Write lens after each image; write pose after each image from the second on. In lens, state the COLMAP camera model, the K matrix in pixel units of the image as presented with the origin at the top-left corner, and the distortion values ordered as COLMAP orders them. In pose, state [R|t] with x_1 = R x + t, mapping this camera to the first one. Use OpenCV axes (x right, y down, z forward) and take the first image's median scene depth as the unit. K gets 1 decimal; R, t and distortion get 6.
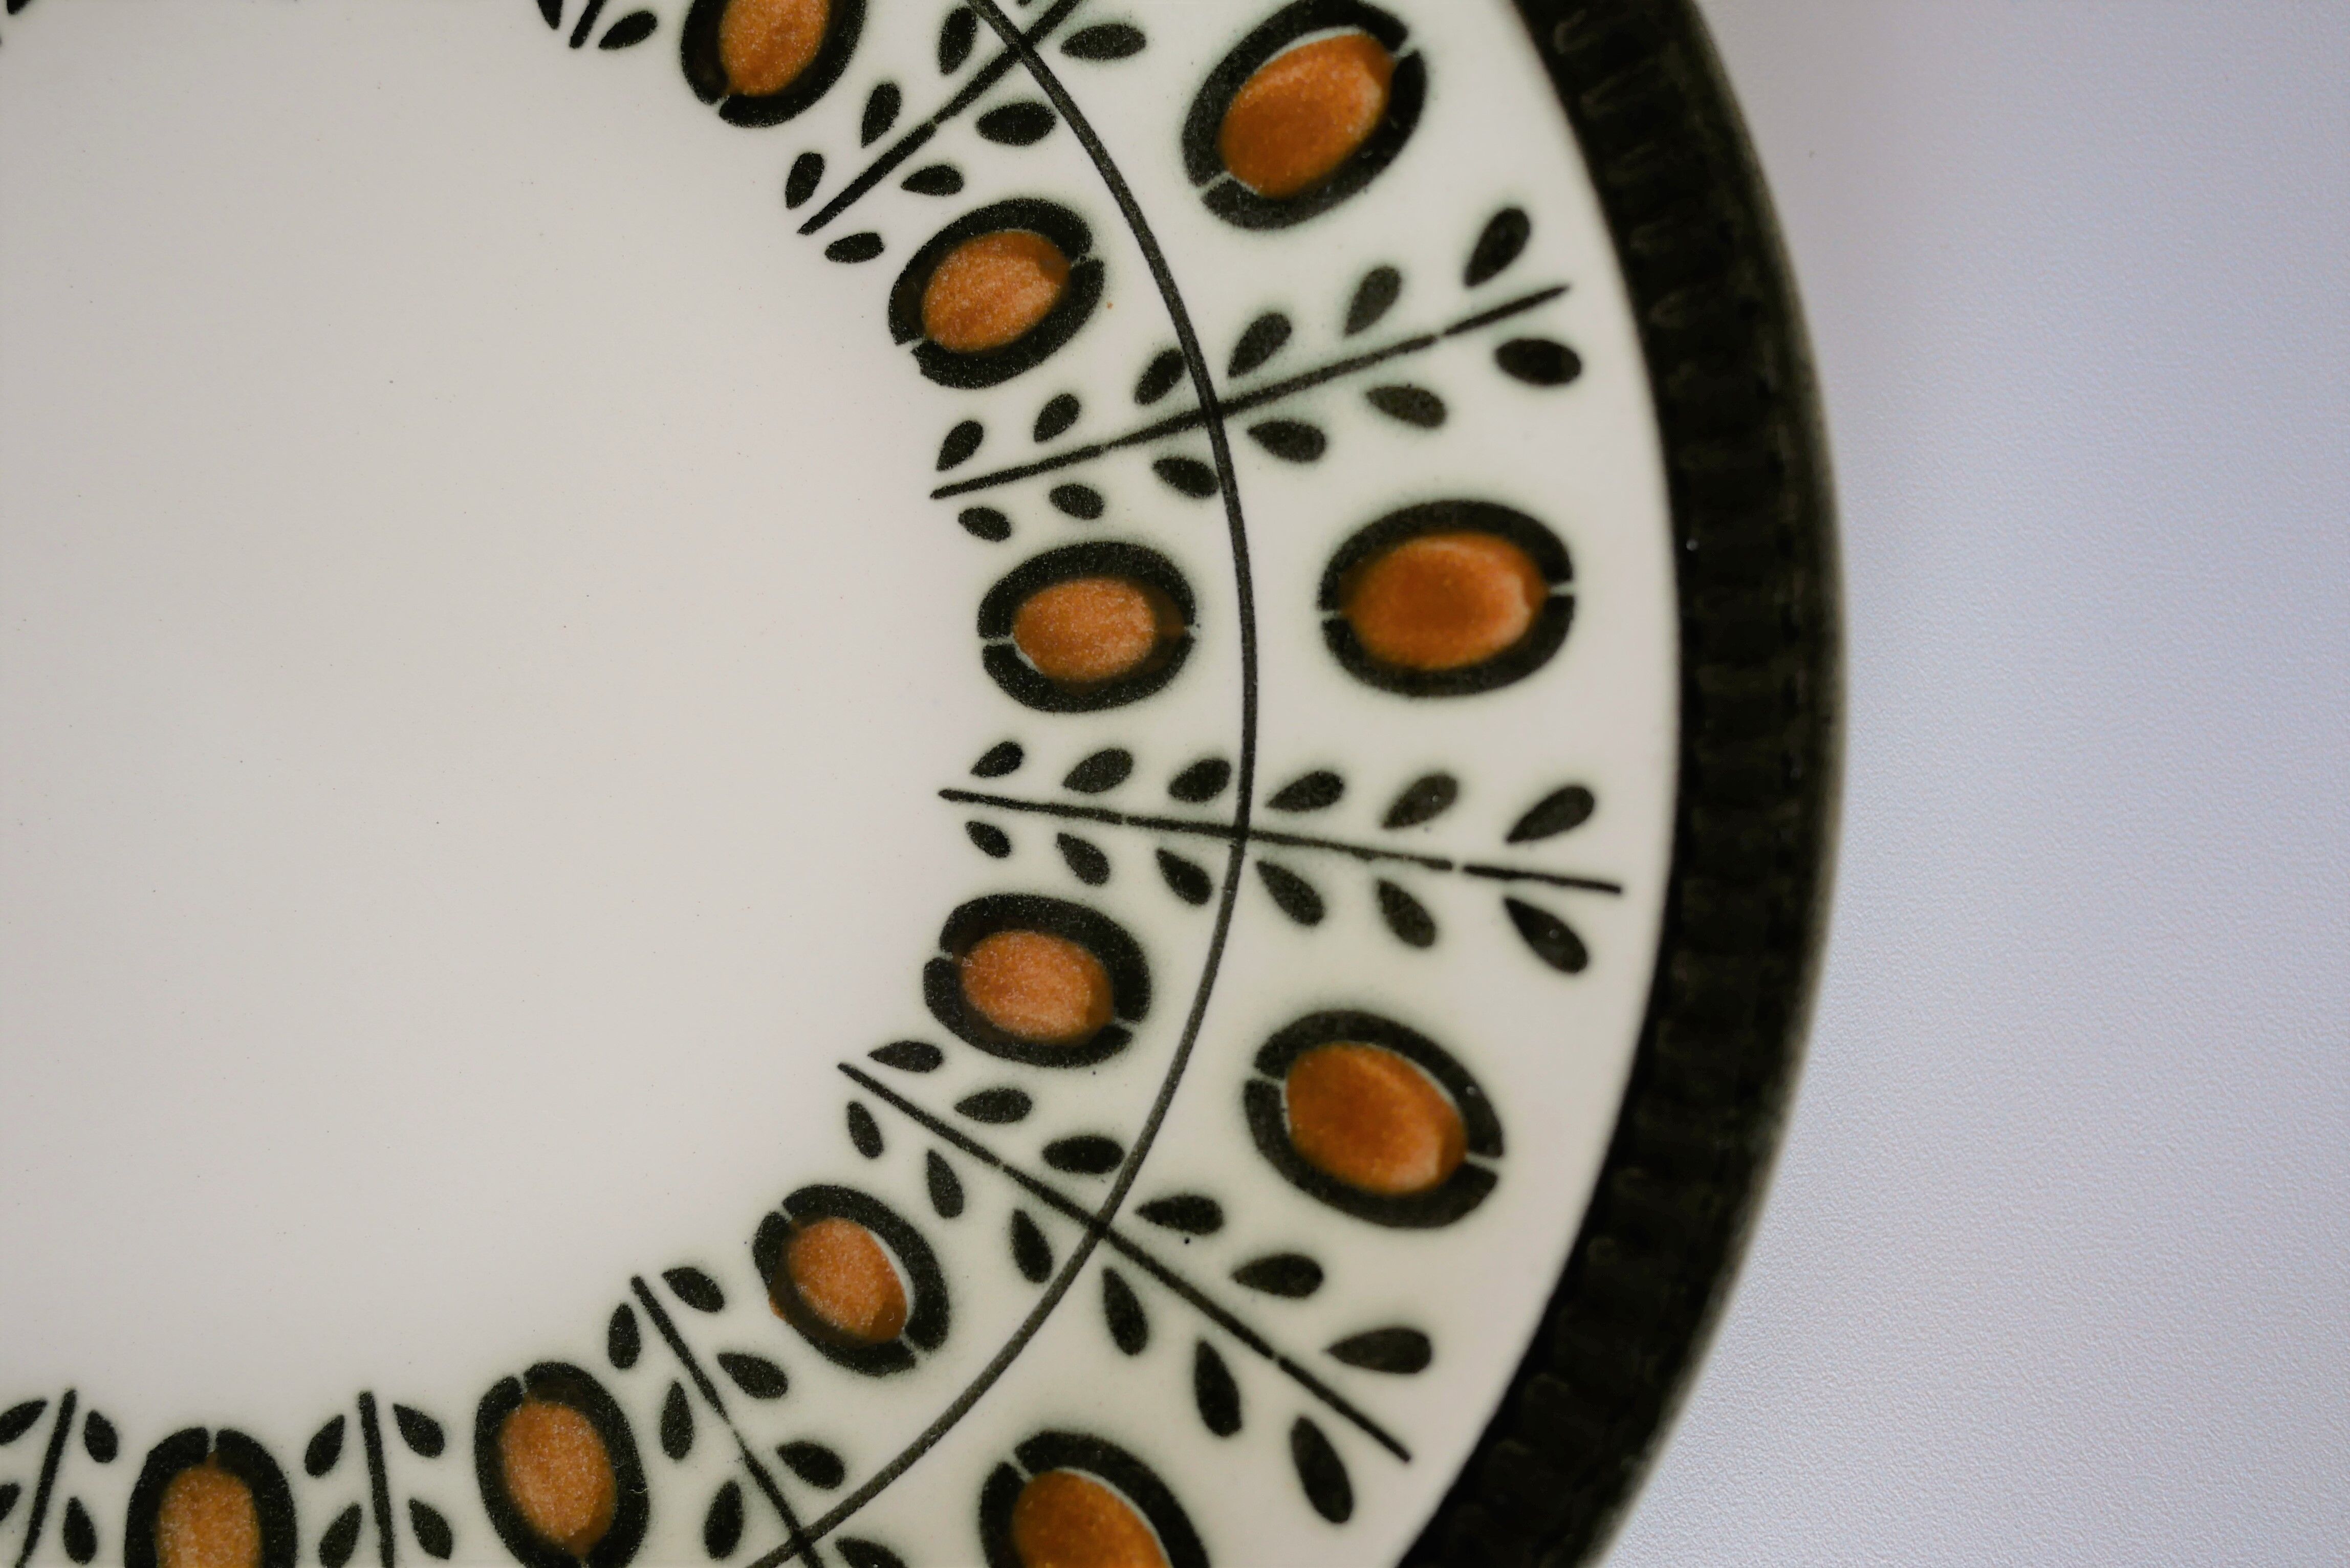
lens RADIAL K [[2642.9, 0, 1180.4], [0, 2642.9, 779.5], [0, 0, 1]] dist [-0.014150, 0.000000]
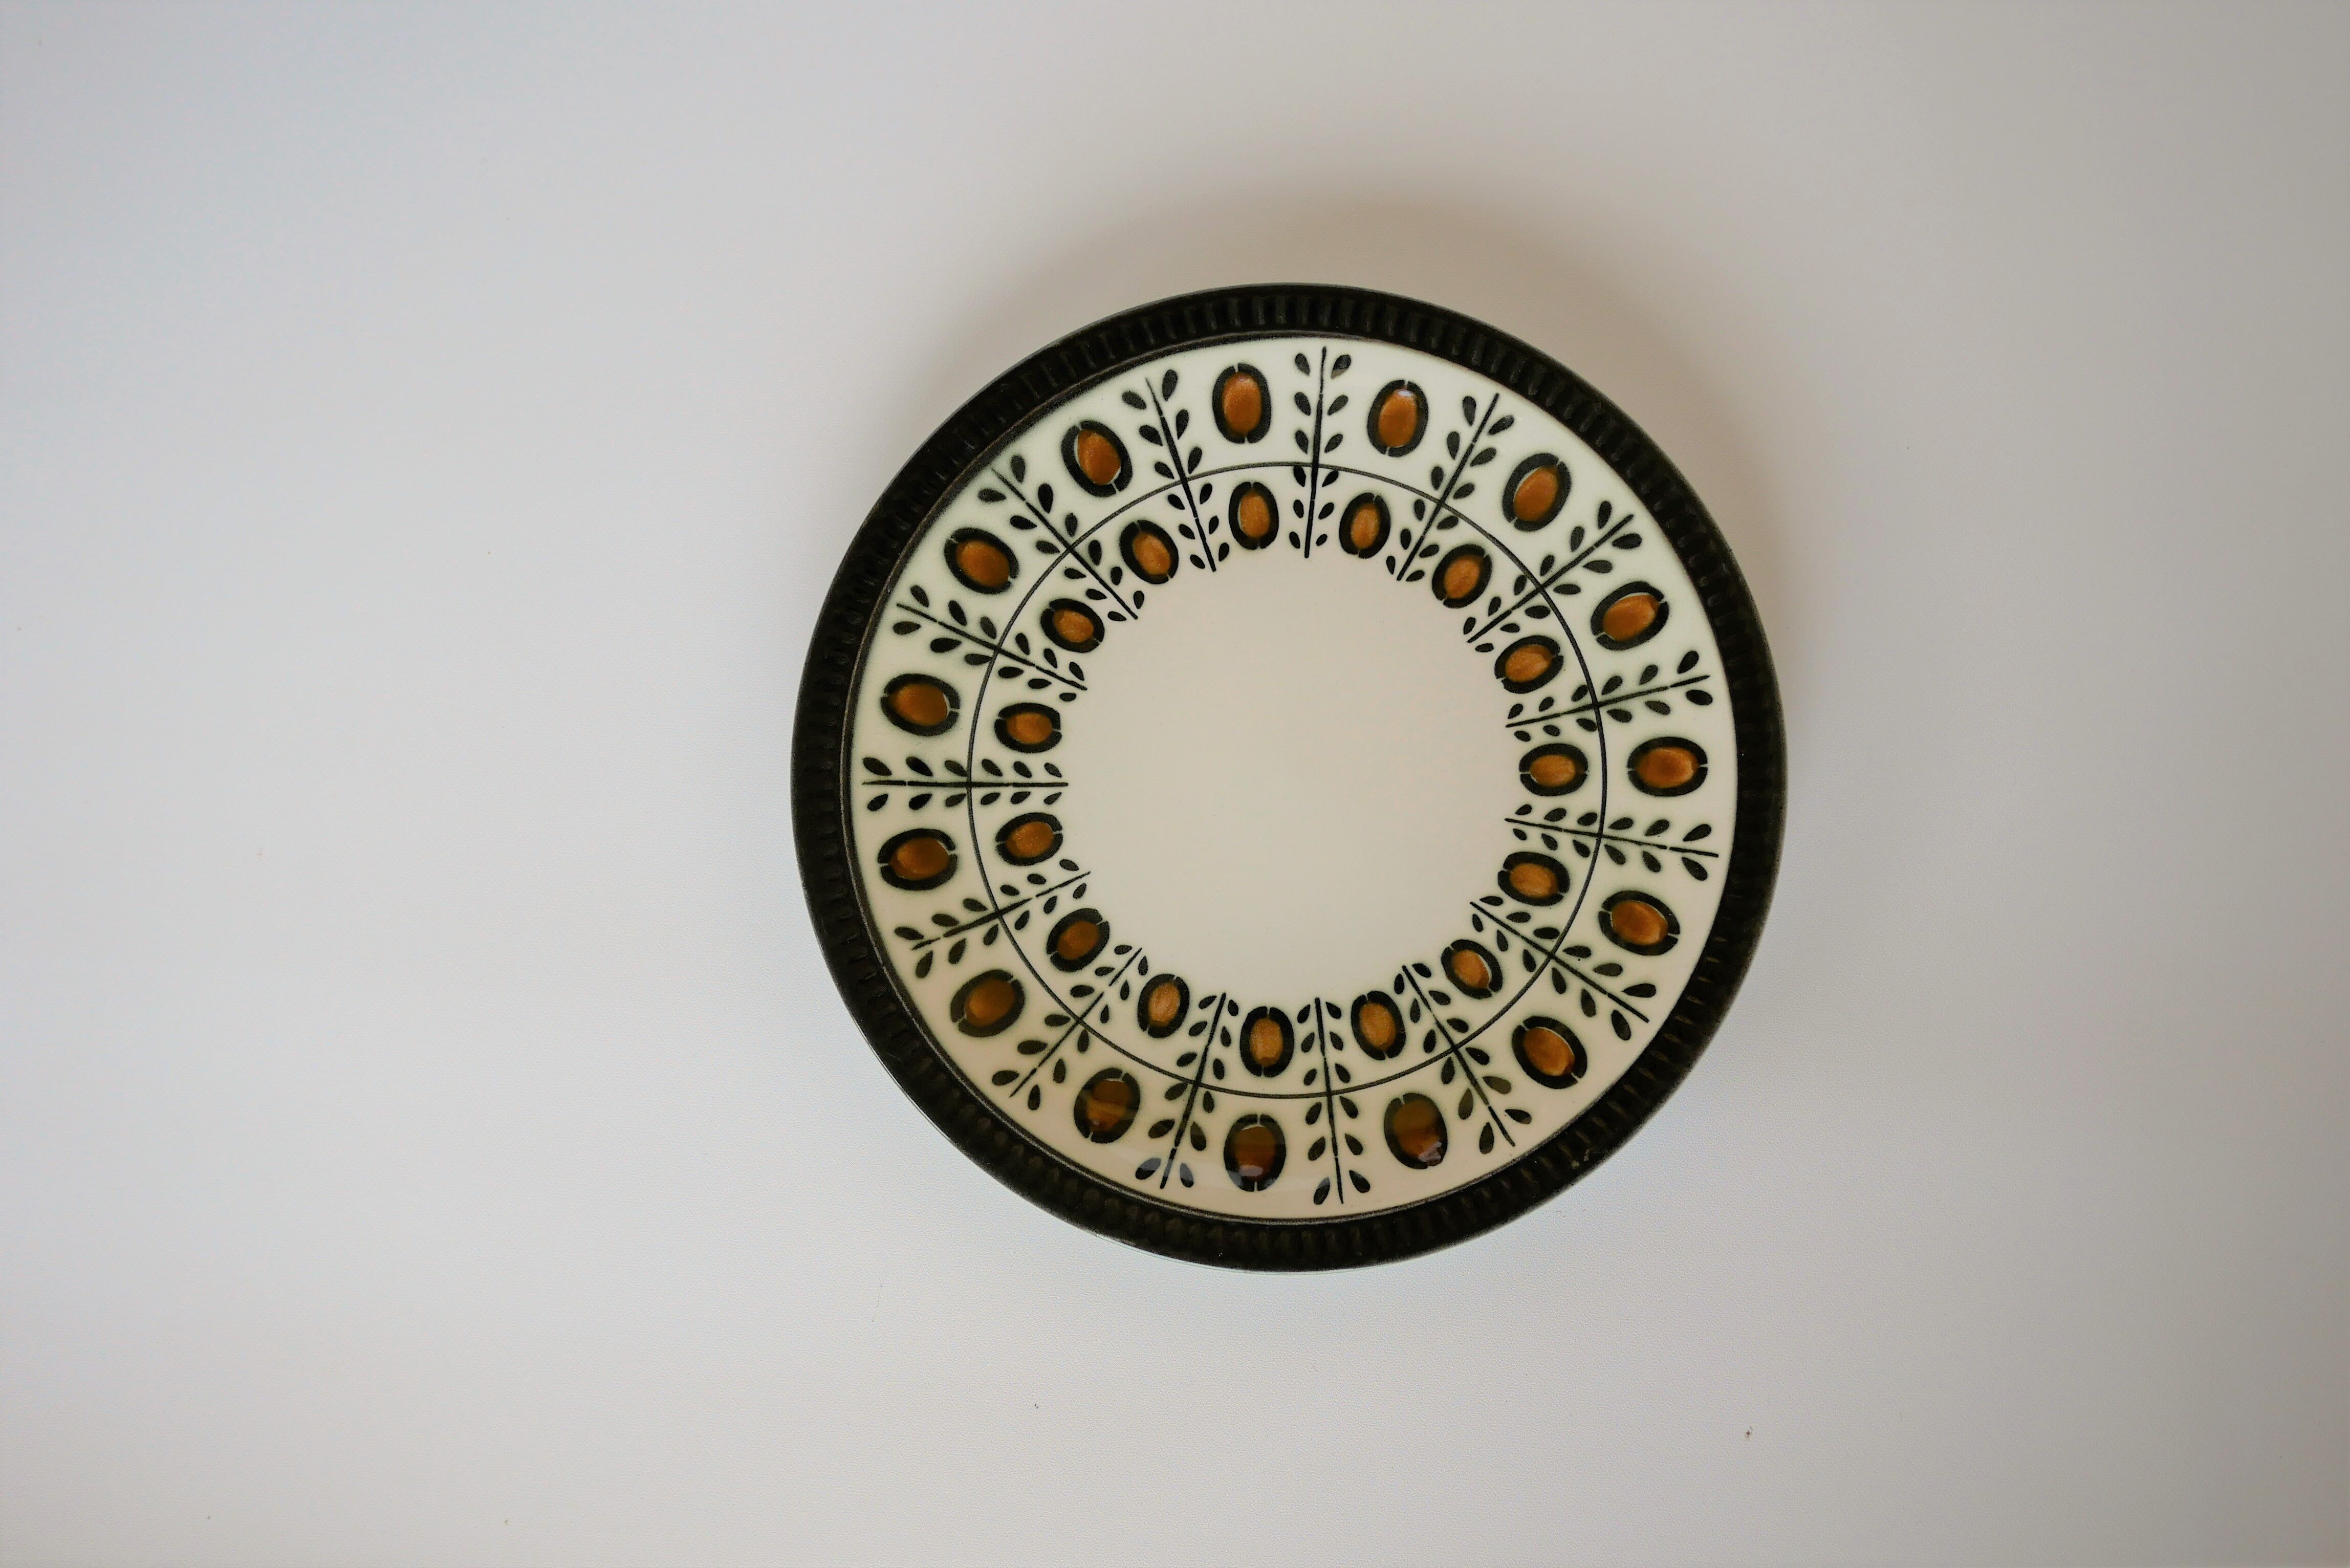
lens RADIAL K [[2642.9, 0, 1164.8], [0, 2642.9, 780.0], [0, 0, 1]] dist [-0.014150, 0.000000]
pose [[0.998014, 0.045470, -0.043586, -0.371046], [-0.046983, 0.998306, -0.034332, 0.088332], [0.041951, 0.036311, 0.998460, -2.252996]]
